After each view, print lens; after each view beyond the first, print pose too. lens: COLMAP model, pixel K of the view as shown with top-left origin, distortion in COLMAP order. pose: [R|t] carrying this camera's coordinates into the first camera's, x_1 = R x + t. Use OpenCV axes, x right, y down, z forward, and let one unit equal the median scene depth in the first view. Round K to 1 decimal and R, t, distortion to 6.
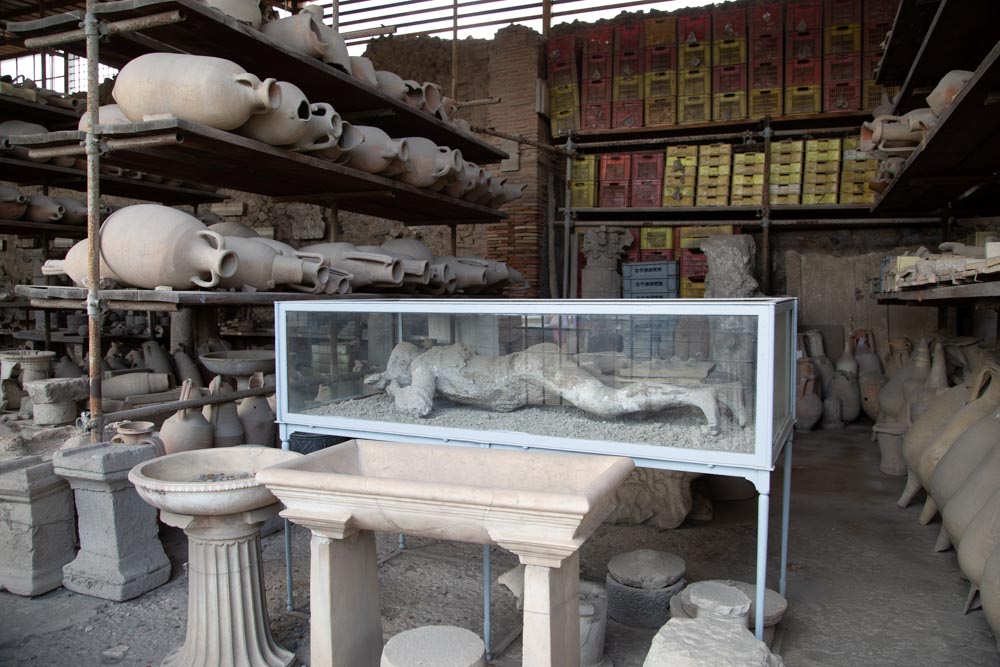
lens RADIAL K [[758.1, 0, 500.0], [0, 758.1, 333.5], [0, 0, 1]] dist [-0.061205, 0.005330]
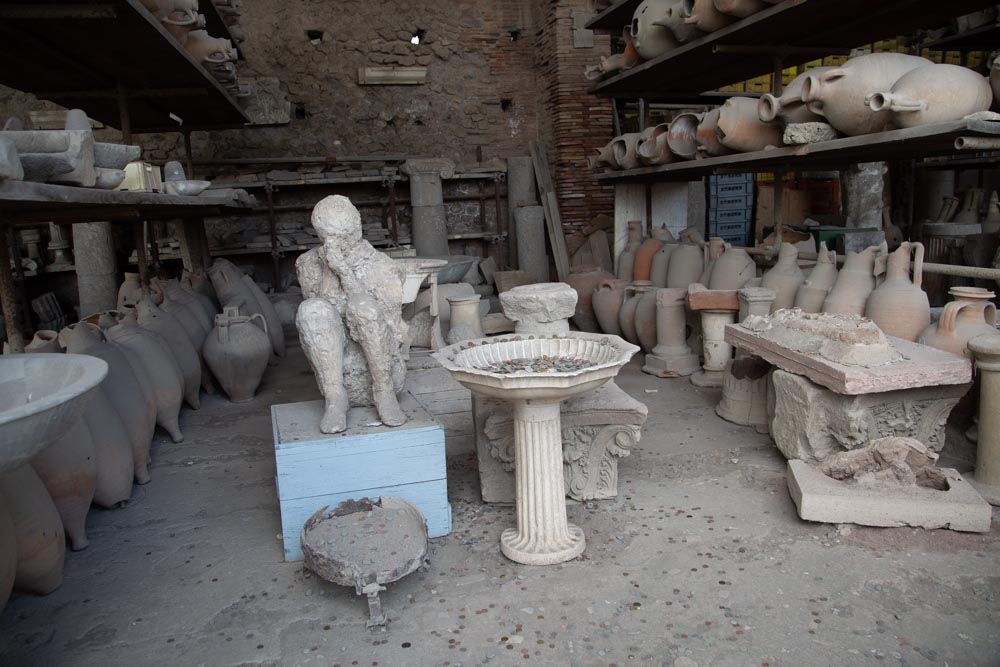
lens RADIAL K [[758.1, 0, 500.0], [0, 758.1, 333.5], [0, 0, 1]] dist [-0.061205, 0.005330]
pose [[0.809452, -0.142938, 0.569522, -0.643717], [0.082014, 0.987933, 0.131385, 0.004924], [-0.581430, -0.059641, 0.811408, 0.282863]]
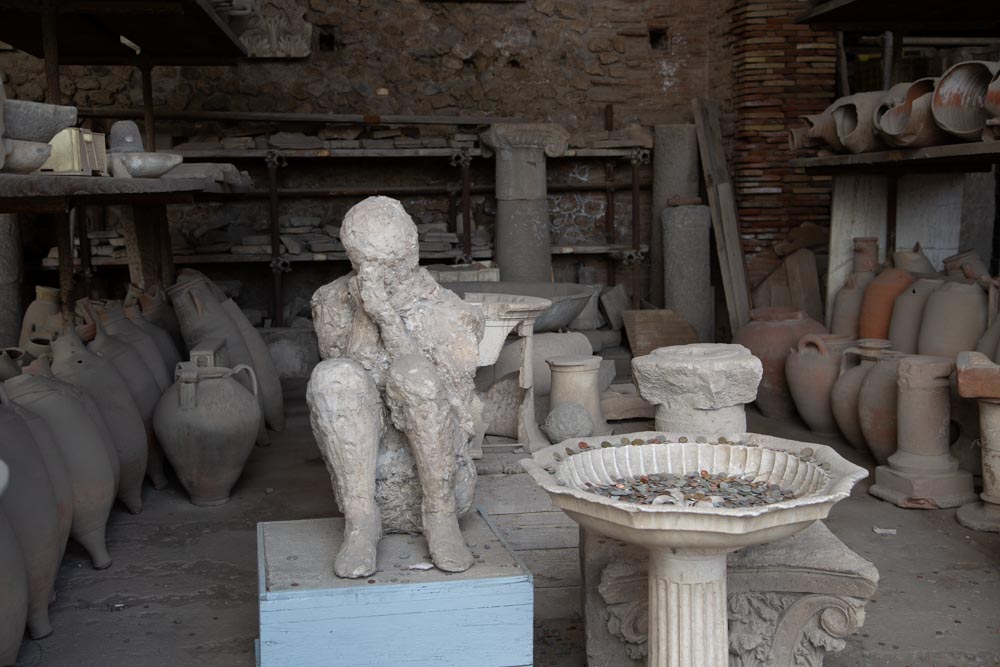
lens RADIAL K [[1232.0, 0, 500.0], [0, 1232.0, 333.5], [0, 0, 1]] dist [0.111253, 0.044439]
pose [[0.870072, -0.072880, 0.487507, -0.645290], [0.042620, 0.996429, 0.072896, -0.001976], [-0.491078, -0.042647, 0.870071, 0.281811]]
